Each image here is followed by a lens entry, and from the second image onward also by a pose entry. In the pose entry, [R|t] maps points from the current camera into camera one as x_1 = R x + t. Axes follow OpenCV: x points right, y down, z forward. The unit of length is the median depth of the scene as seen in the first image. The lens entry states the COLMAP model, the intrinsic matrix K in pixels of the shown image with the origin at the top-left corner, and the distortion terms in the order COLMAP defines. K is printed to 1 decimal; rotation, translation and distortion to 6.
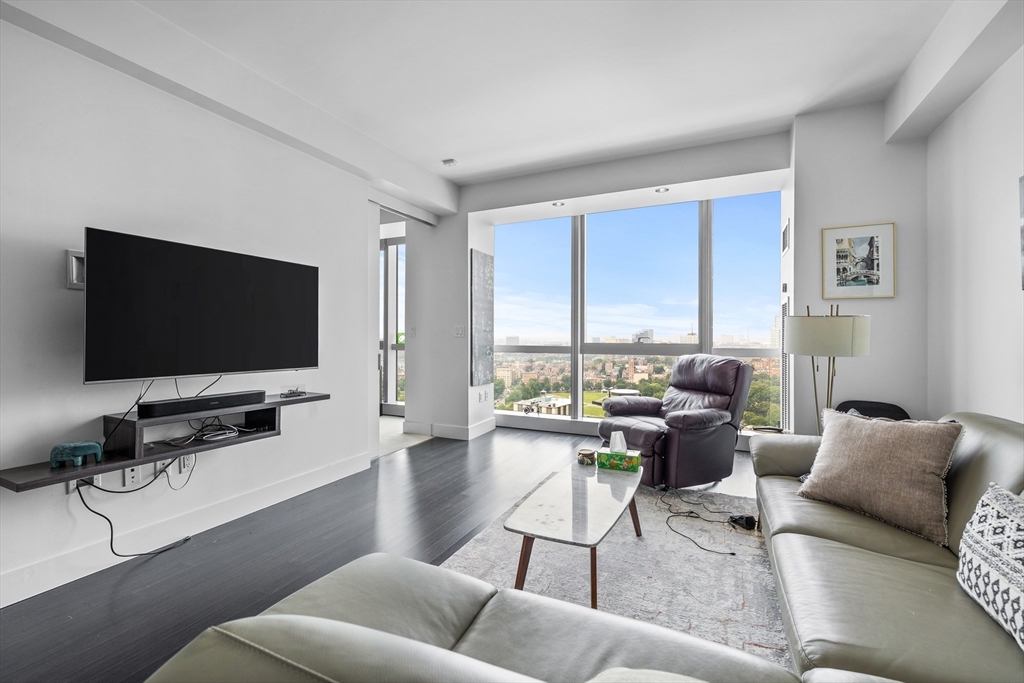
lens RADIAL K [[441.4, 0, 511.2], [0, 441.4, 338.3], [0, 0, 1]] dist [0.001110, 0.000318]
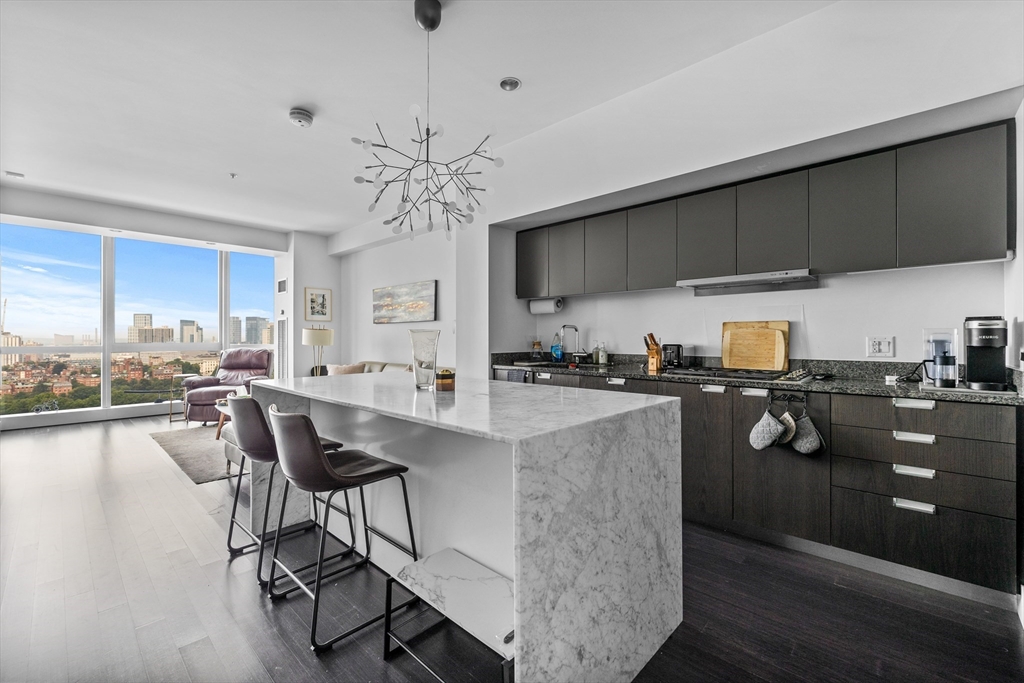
lens RADIAL K [[433.2, 0, 509.9], [0, 433.2, 335.8], [0, 0, 1]] dist [0.000403, 0.000456]
pose [[0.309146, 0.002228, 0.951012, -1.004691], [0.003600, 0.999987, -0.003513, -0.001826], [-0.951008, 0.004510, 0.309134, -0.605752]]
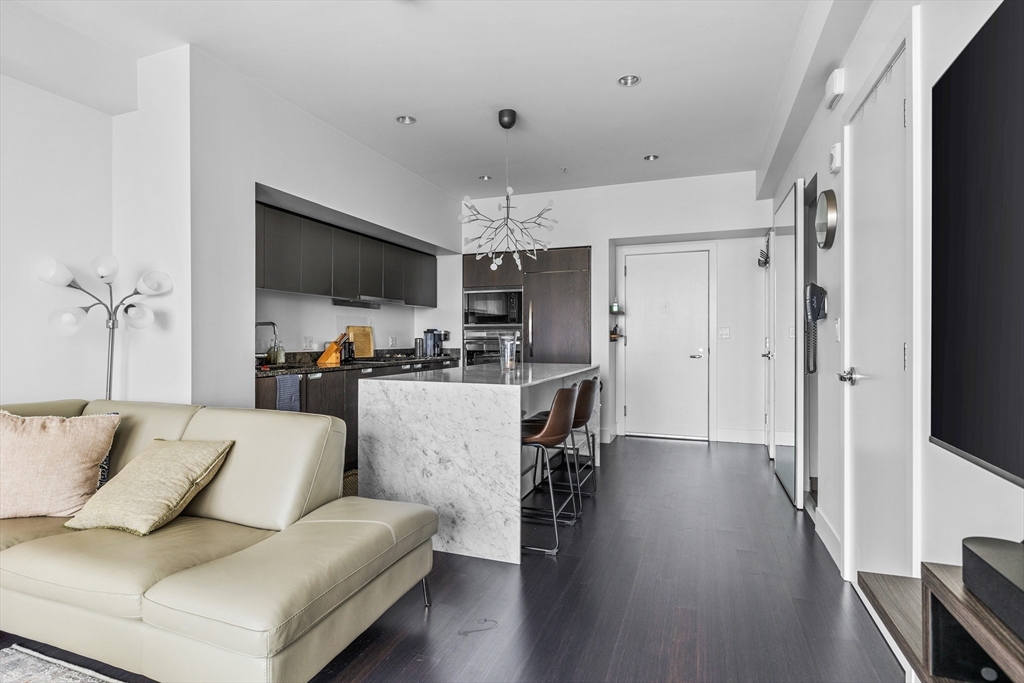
lens RADIAL K [[515.2, 0, 512.0], [0, 515.2, 341.5], [0, 0, 1]] dist [-0.001598, -0.000067]
pose [[-0.996066, -0.001529, -0.088601, -0.307073], [-0.002375, 0.999953, 0.009447, -0.000829], [0.088583, 0.009620, -0.996022, 0.914206]]
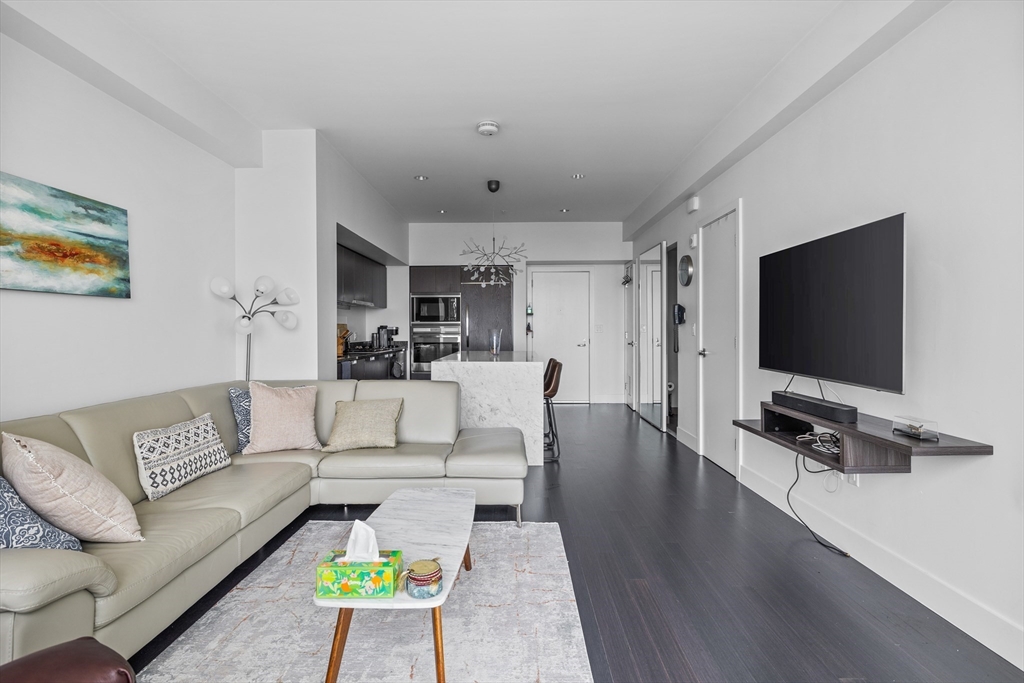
lens RADIAL K [[500.0, 0, 509.9], [0, 500.0, 333.0], [0, 0, 1]] dist [-0.001108, -0.000158]
pose [[-0.908172, 0.002568, -0.418590, 0.270267], [-0.001019, 0.999965, 0.008344, -0.014077], [0.418596, 0.008004, -0.908137, 1.310374]]
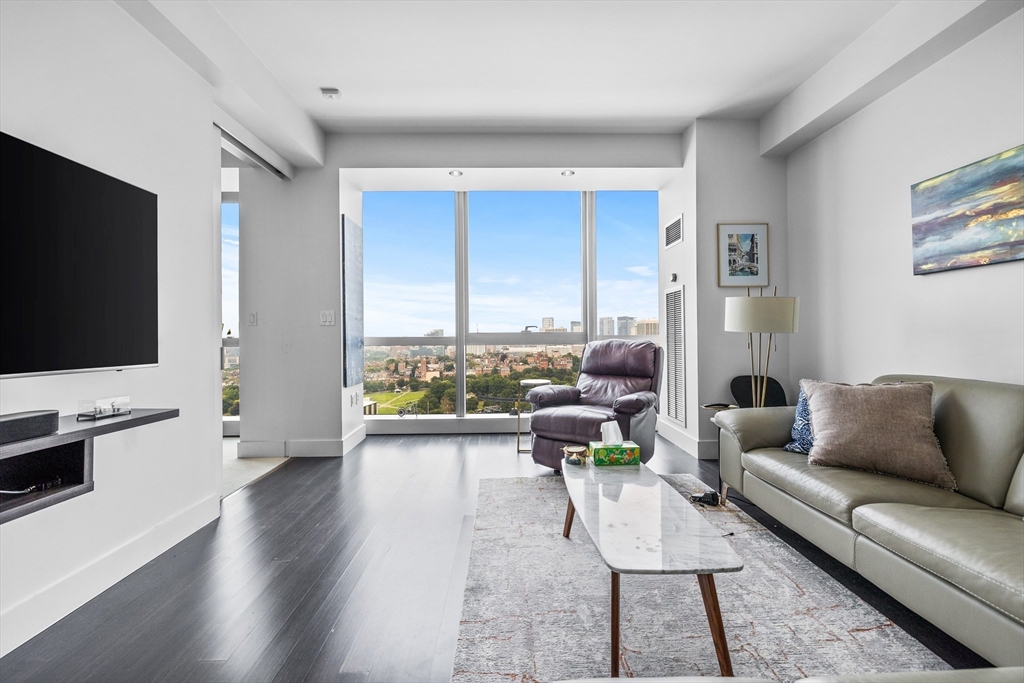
lens RADIAL K [[433.2, 0, 509.9], [0, 433.2, 335.8], [0, 0, 1]] dist [0.000403, 0.000456]
pose [[0.893727, -0.008865, 0.448524, -0.264170], [0.011628, 0.999927, -0.003406, 0.033478], [-0.448460, 0.008259, 0.893765, 0.260026]]
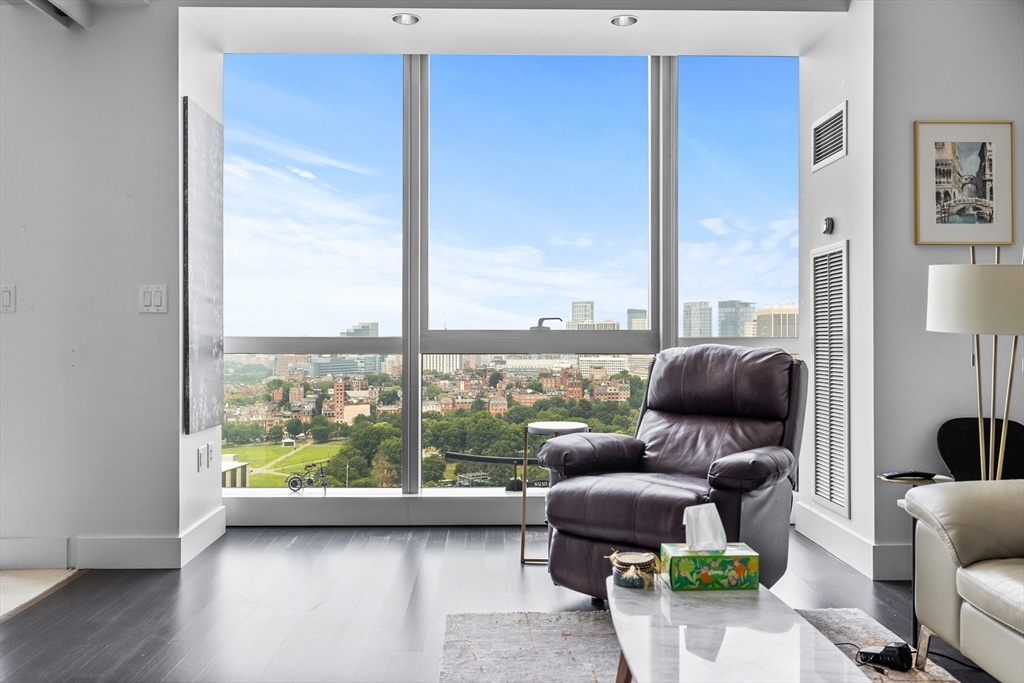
lens RADIAL K [[846.4, 0, 507.8], [0, 846.4, 335.4], [0, 0, 1]] dist [0.001330, -0.000563]
pose [[0.893924, -0.000558, 0.448218, -0.265764], [0.002833, 0.999986, -0.004406, 0.033520], [-0.448209, 0.005208, 0.893914, 0.257062]]
